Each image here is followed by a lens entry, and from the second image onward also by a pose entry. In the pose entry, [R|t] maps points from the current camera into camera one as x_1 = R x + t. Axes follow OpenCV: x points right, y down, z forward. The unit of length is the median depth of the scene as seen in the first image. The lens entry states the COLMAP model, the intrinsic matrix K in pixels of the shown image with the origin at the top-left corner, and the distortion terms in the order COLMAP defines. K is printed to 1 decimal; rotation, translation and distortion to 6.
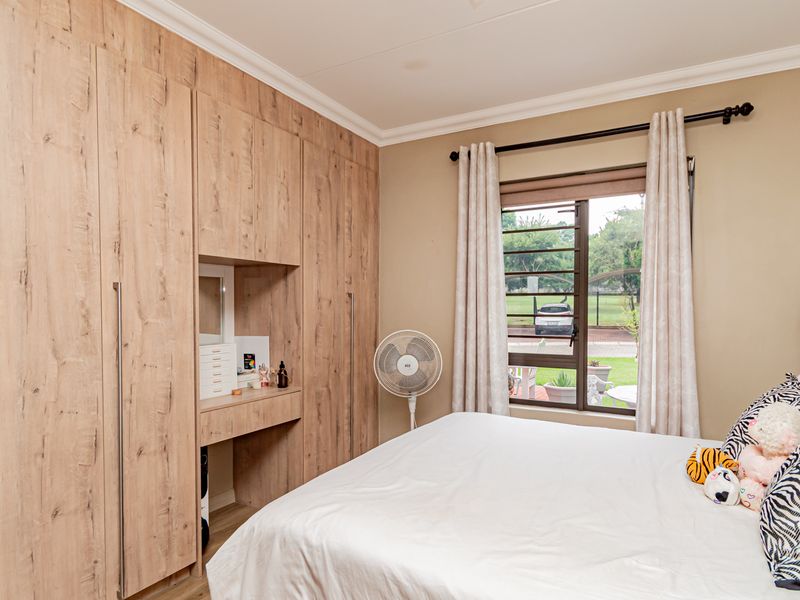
lens RADIAL K [[476.8, 0, 398.9], [0, 476.8, 318.8], [0, 0, 1]] dist [0.001865, 0.001125]
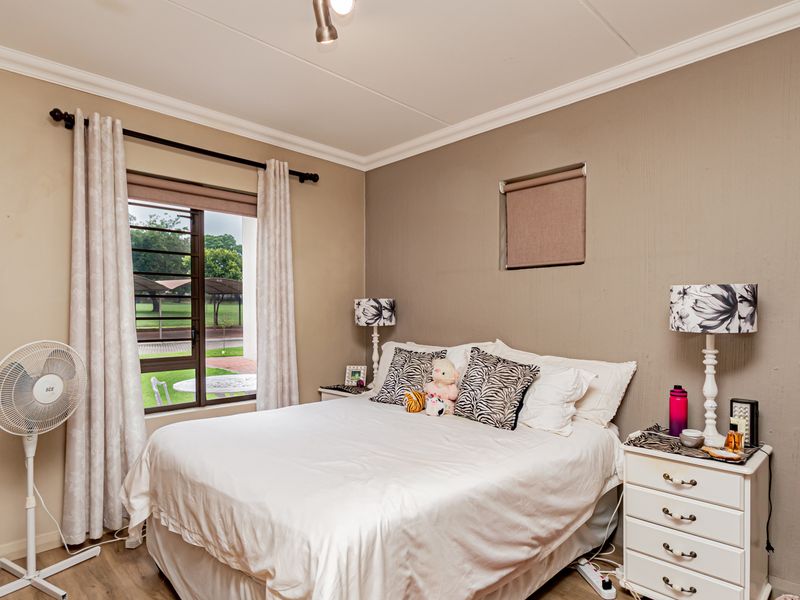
lens RADIAL K [[476.8, 0, 398.9], [0, 476.8, 318.8], [0, 0, 1]] dist [0.001865, 0.001125]
pose [[0.278387, -0.013604, 0.960373, -0.515898], [0.021436, 0.999739, 0.007948, -0.003339], [-0.960230, 0.018374, 0.278606, 0.274665]]
